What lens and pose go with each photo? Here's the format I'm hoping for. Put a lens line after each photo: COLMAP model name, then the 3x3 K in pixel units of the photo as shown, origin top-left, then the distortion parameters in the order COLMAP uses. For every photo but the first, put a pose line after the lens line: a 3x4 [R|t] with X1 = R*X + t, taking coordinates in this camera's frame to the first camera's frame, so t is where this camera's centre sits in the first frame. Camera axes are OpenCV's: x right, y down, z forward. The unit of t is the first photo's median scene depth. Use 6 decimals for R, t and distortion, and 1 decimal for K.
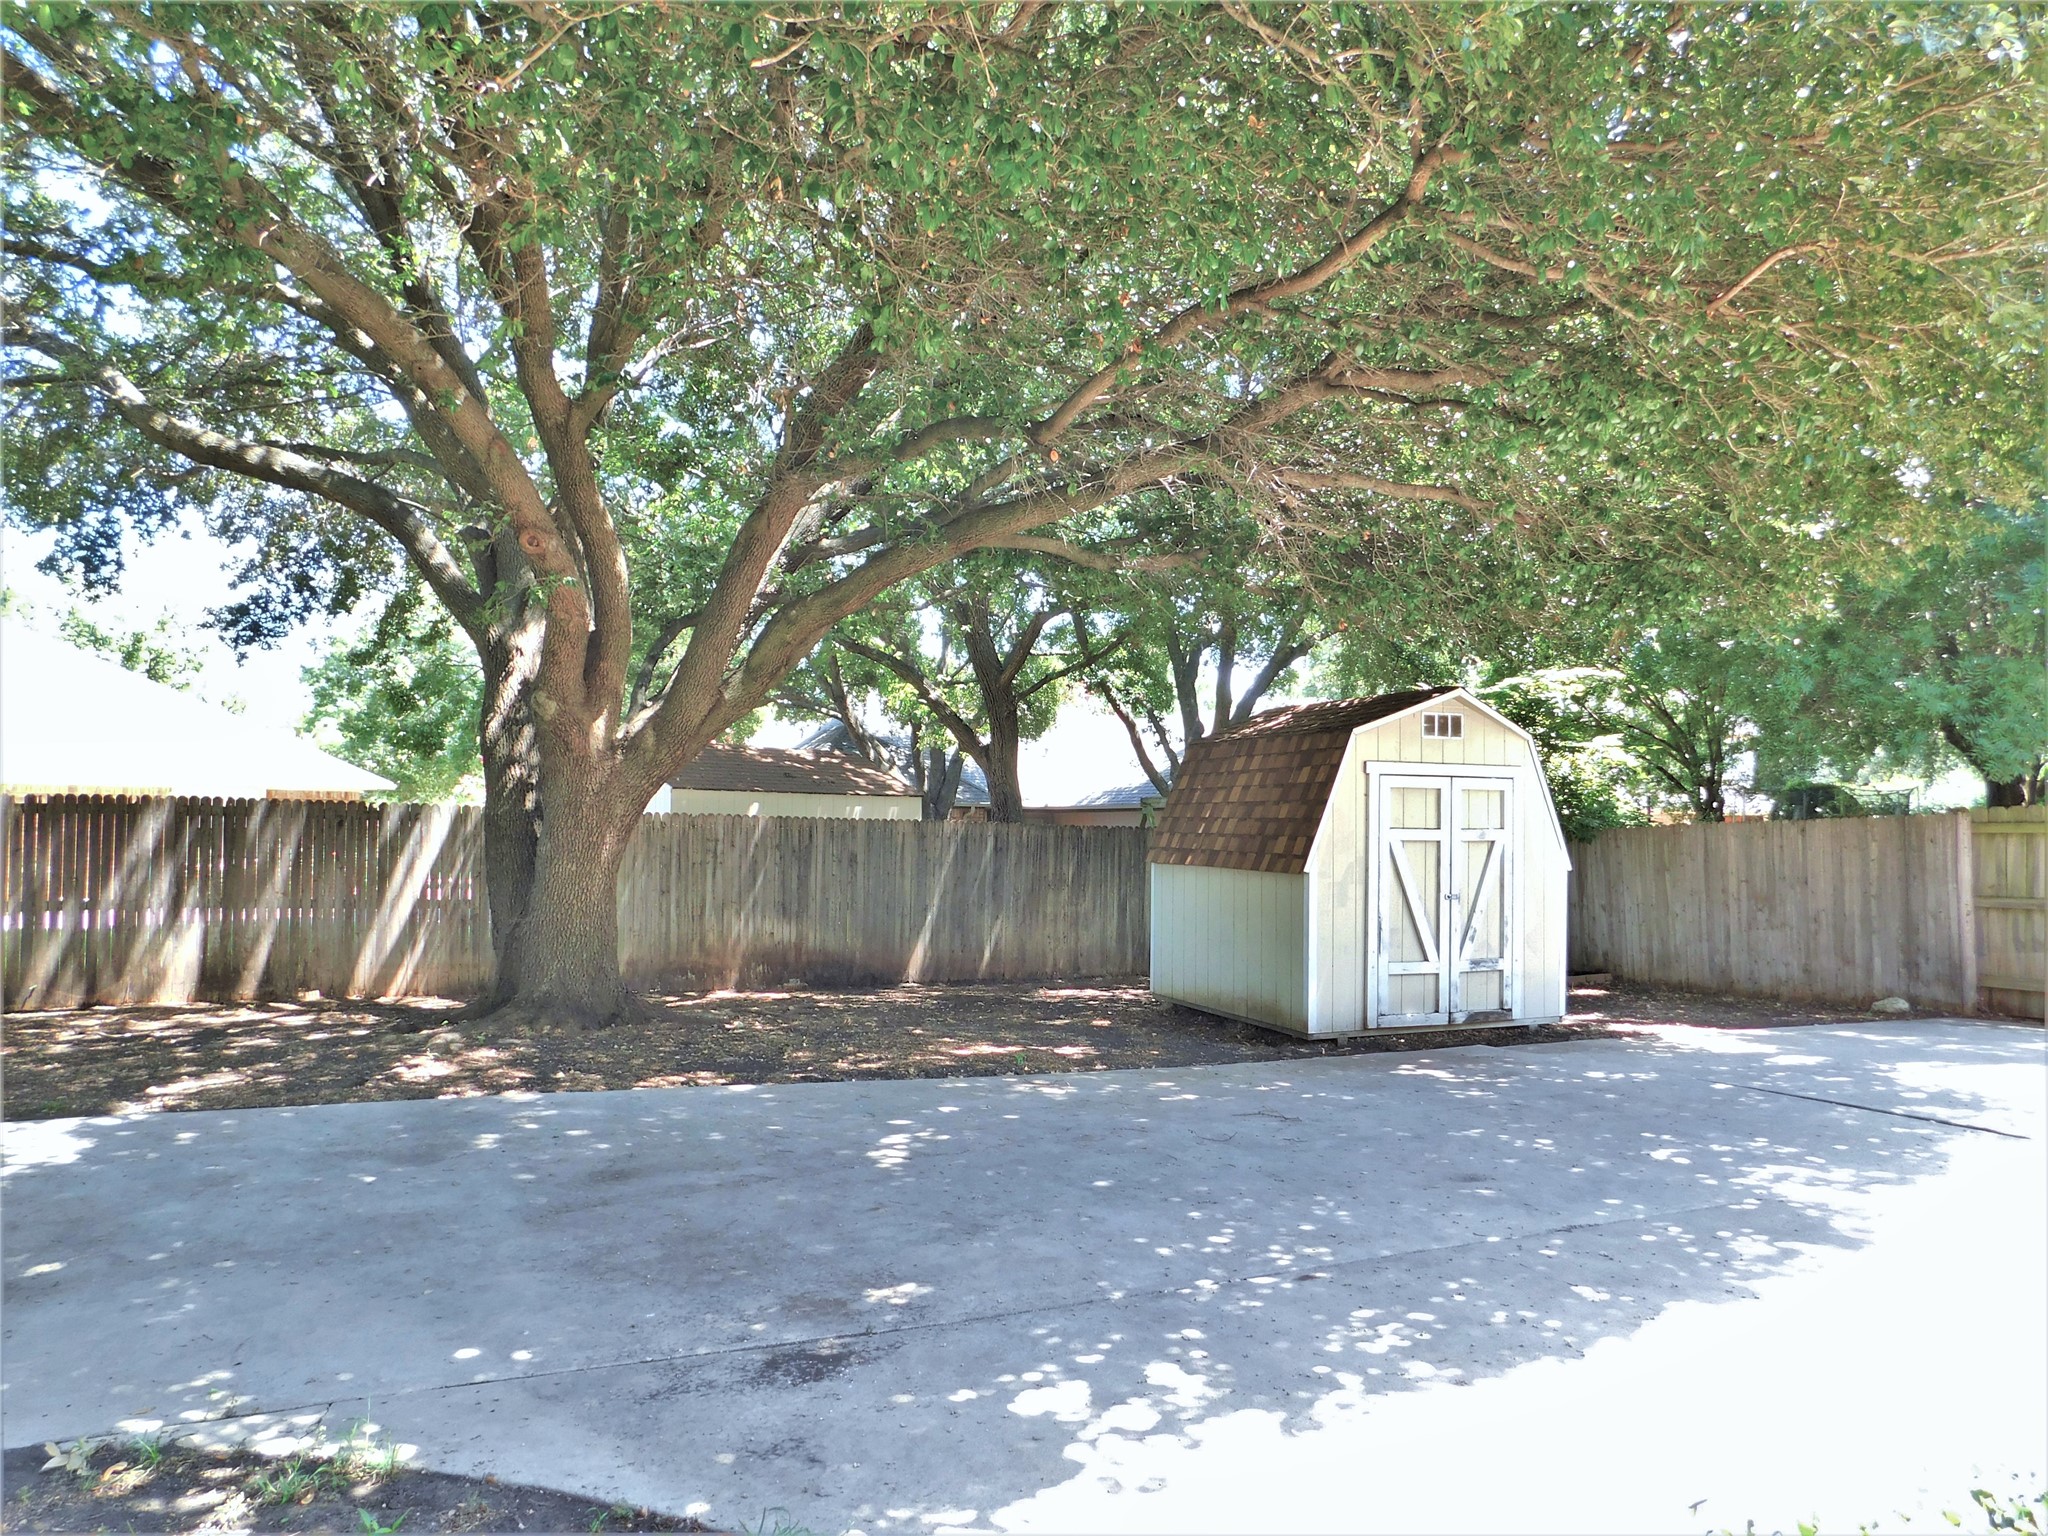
lens RADIAL K [[1453.8, 0, 1024.0], [0, 1453.8, 768.0], [0, 0, 1]] dist [-0.059104, 0.066801]
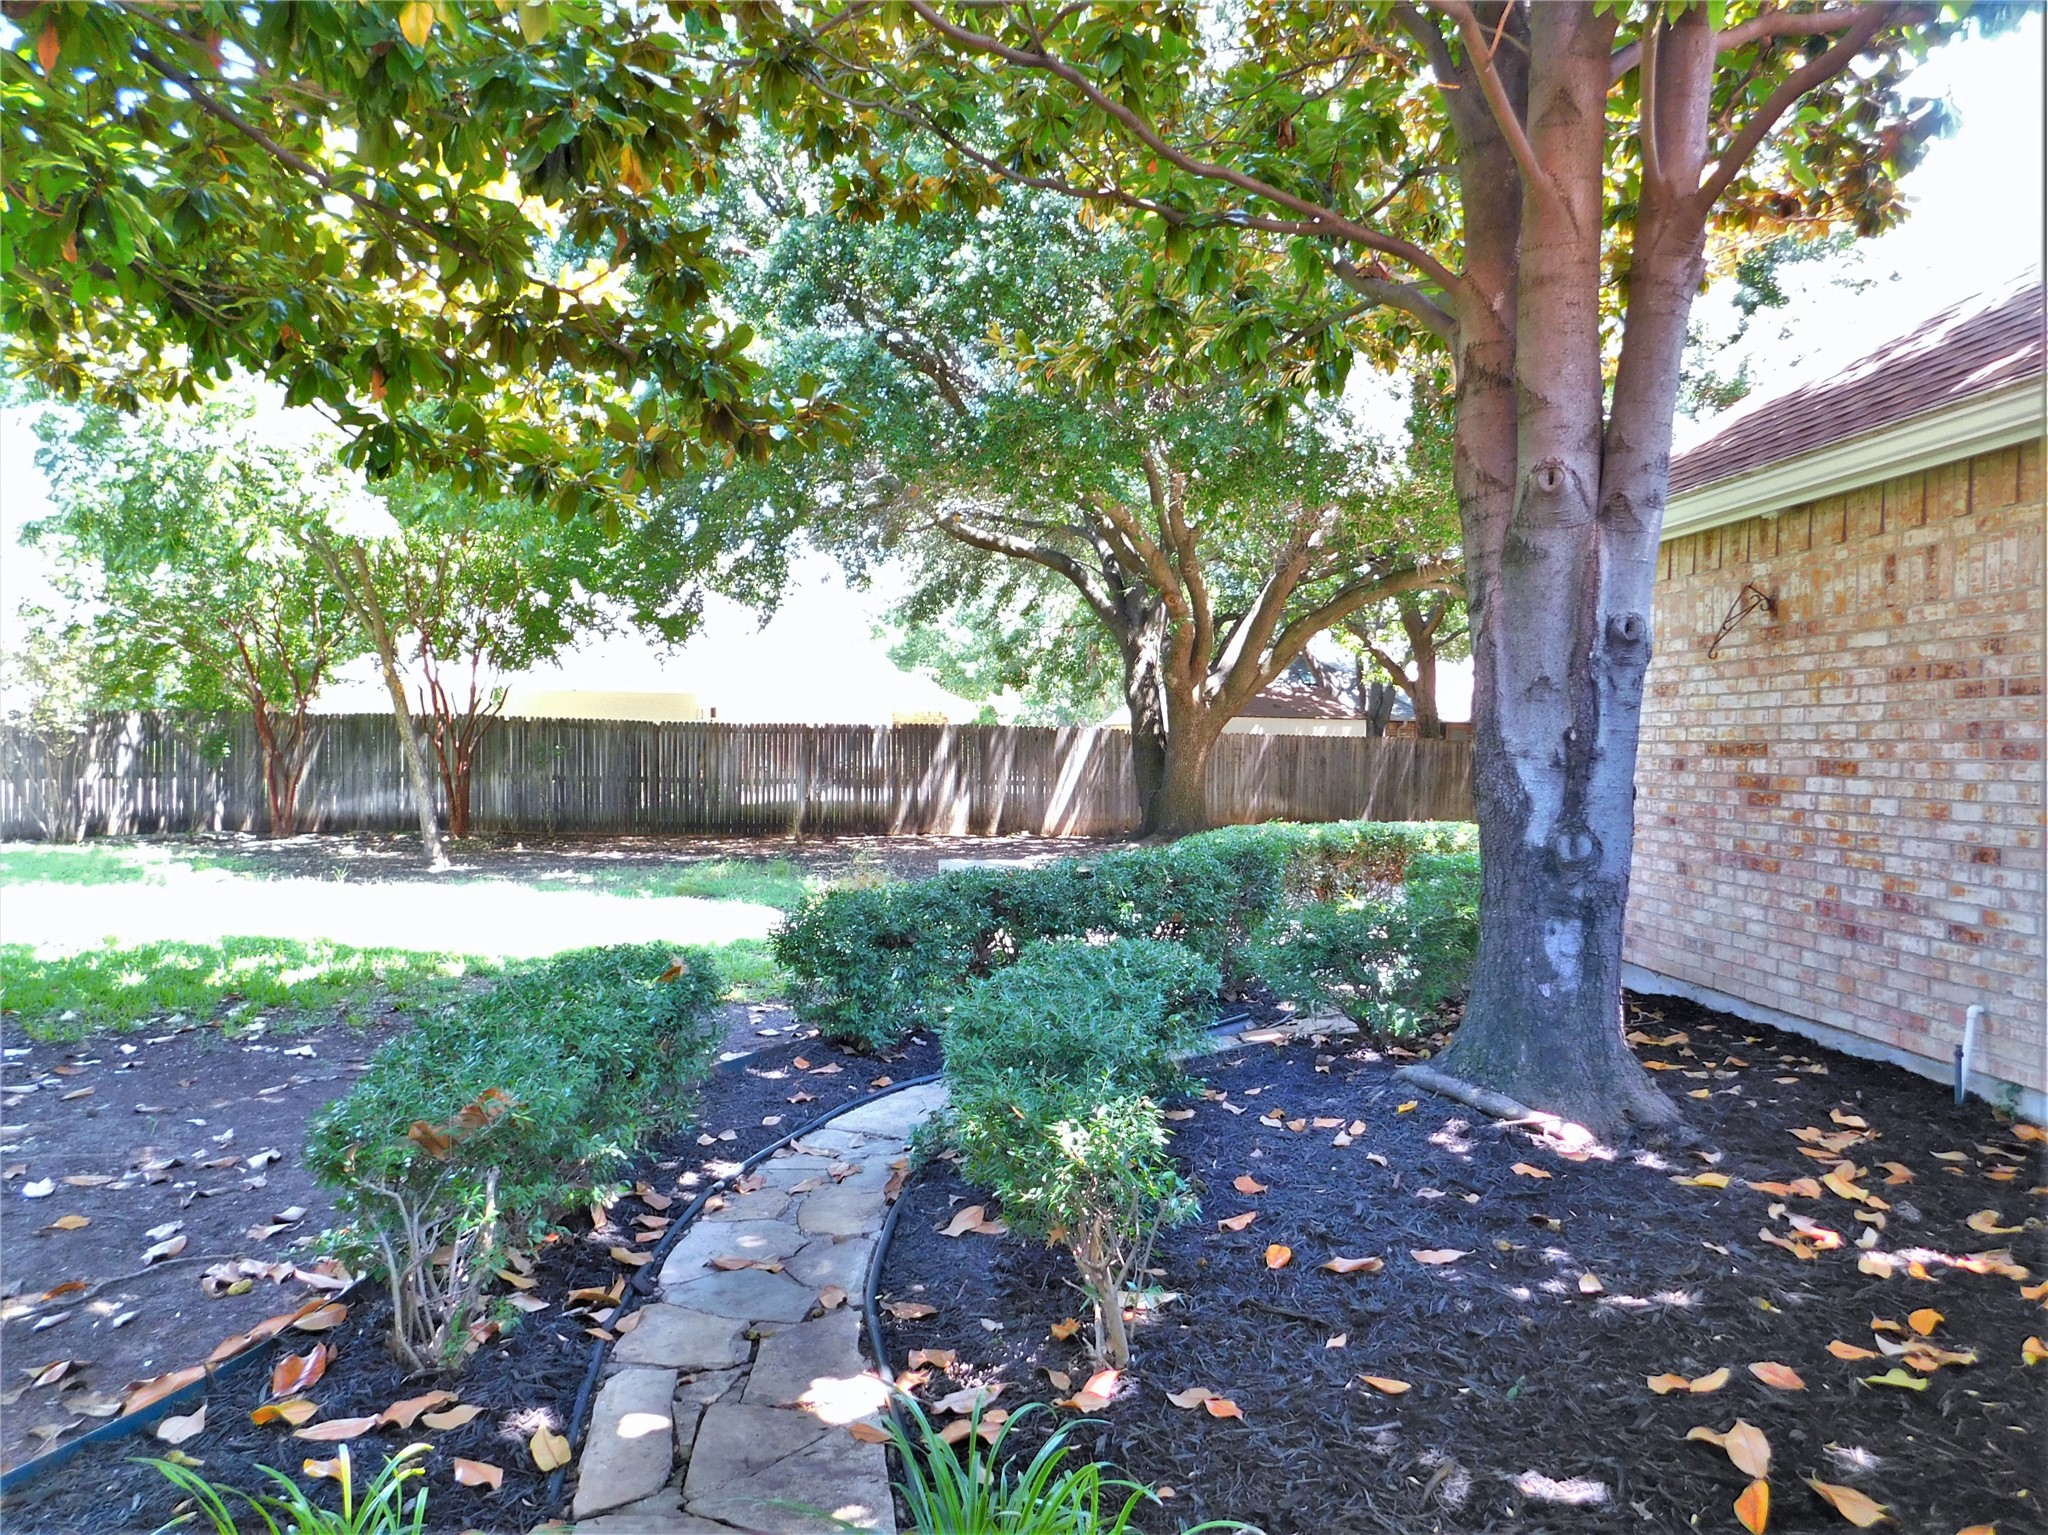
lens RADIAL K [[1453.8, 0, 1024.0], [0, 1453.8, 767.5], [0, 0, 1]] dist [-0.059104, 0.066801]
pose [[0.956116, 0.012204, -0.292735, 0.041043], [0.007470, 0.997792, 0.065998, -0.044597], [0.292894, -0.065289, 0.953913, -0.714275]]
